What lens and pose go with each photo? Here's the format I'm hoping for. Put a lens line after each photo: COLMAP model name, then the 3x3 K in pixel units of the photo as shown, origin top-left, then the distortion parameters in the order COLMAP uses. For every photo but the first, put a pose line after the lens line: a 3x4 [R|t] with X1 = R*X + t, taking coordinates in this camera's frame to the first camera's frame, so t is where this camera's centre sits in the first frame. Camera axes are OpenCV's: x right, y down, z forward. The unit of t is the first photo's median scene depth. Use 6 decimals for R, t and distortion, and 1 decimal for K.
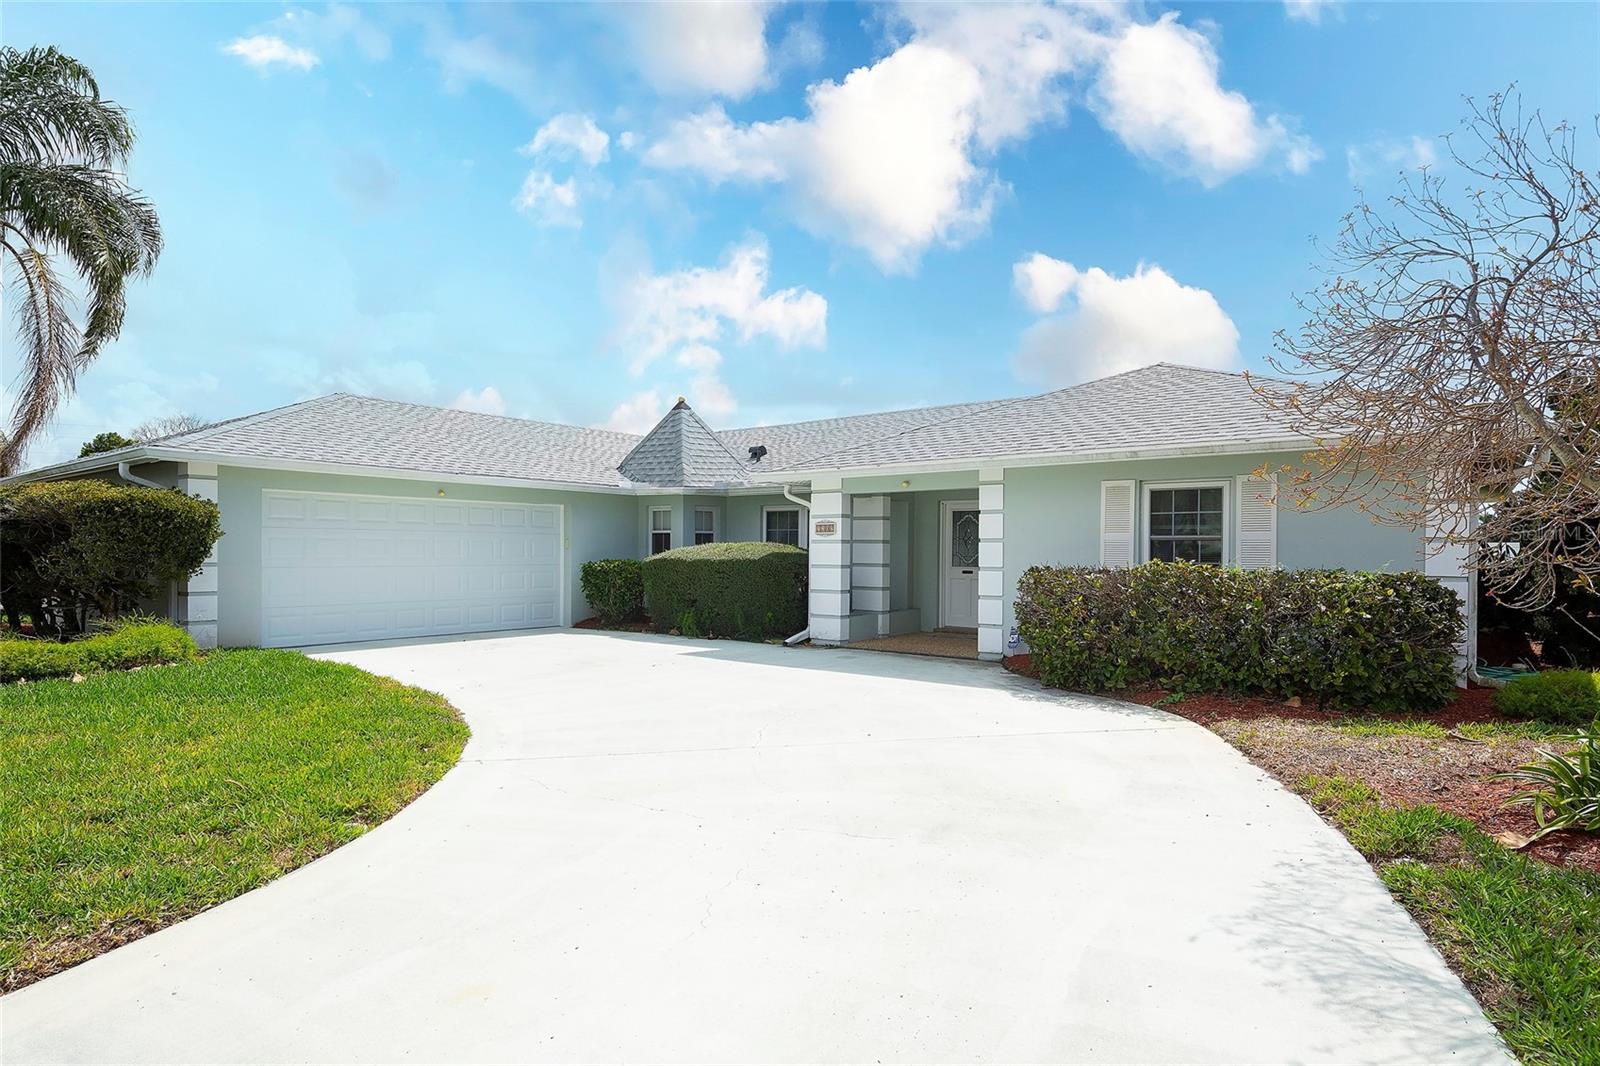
lens RADIAL K [[860.9, 0, 804.0], [0, 860.9, 576.5], [0, 0, 1]] dist [-0.000867, -0.000060]
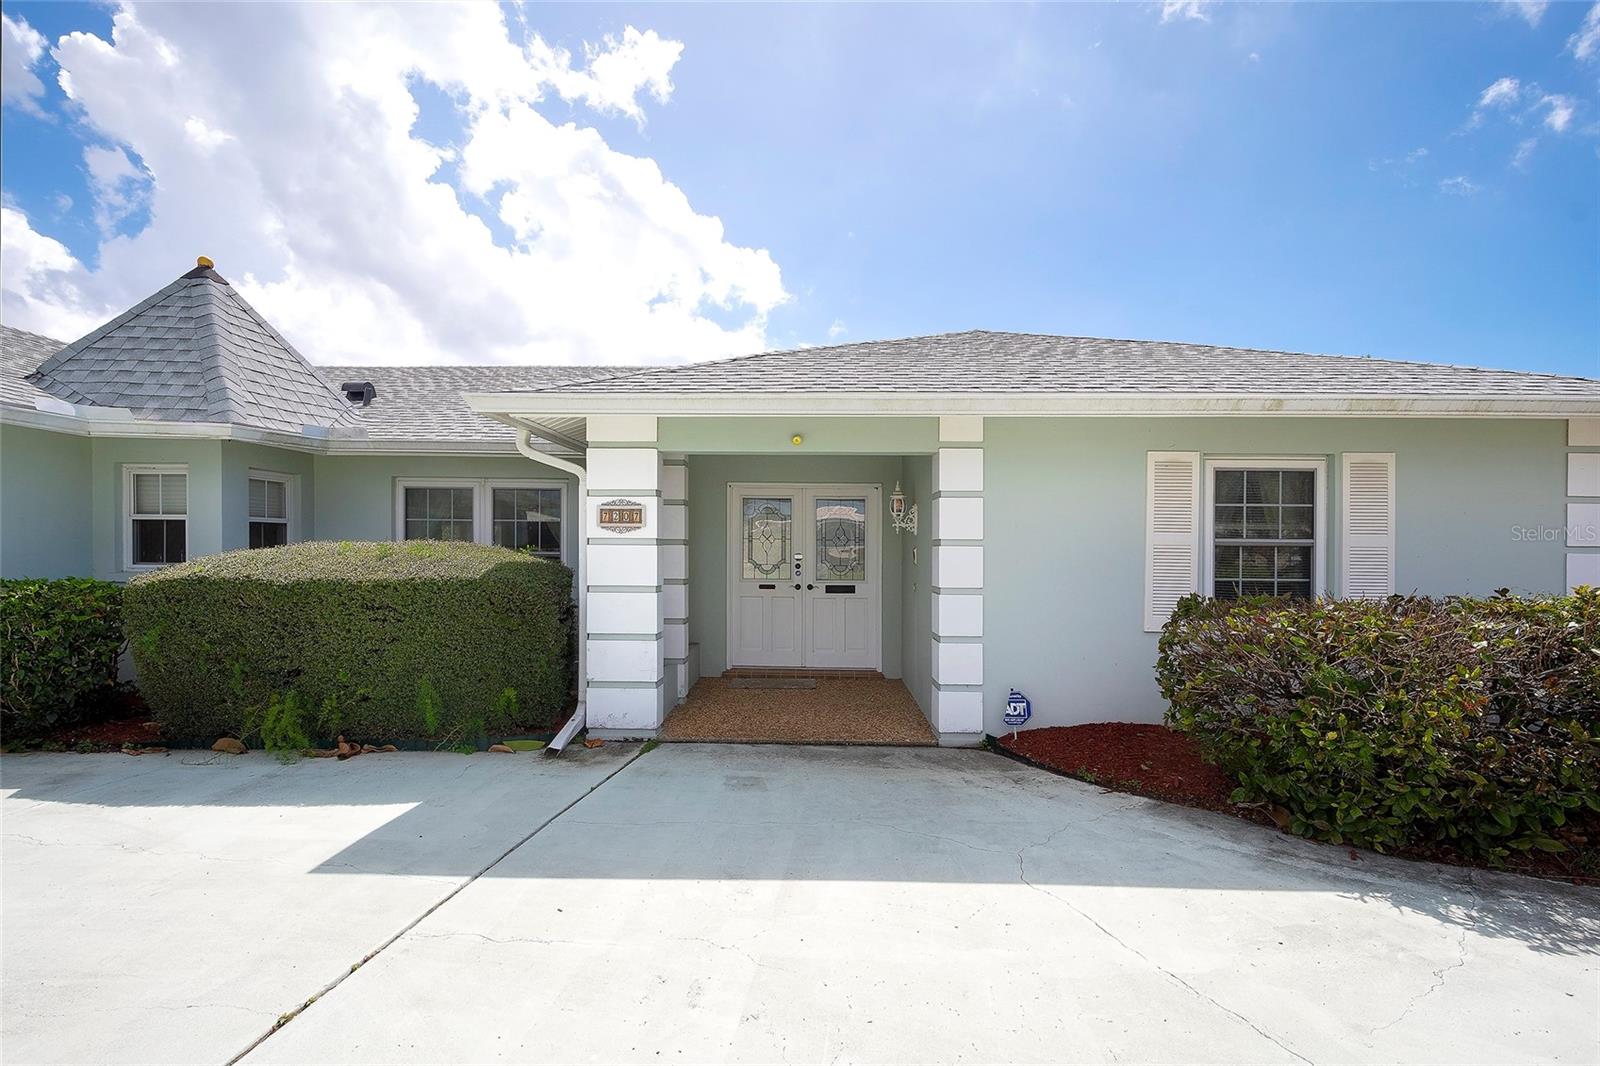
lens RADIAL K [[699.5, 0, 791.7], [0, 699.5, 563.4], [0, 0, 1]] dist [-0.002043, -0.000191]
pose [[0.805575, -0.009268, 0.592421, -0.141007], [0.014851, 0.999879, -0.004552, -0.023587], [-0.592307, 0.012465, 0.805616, 0.592577]]
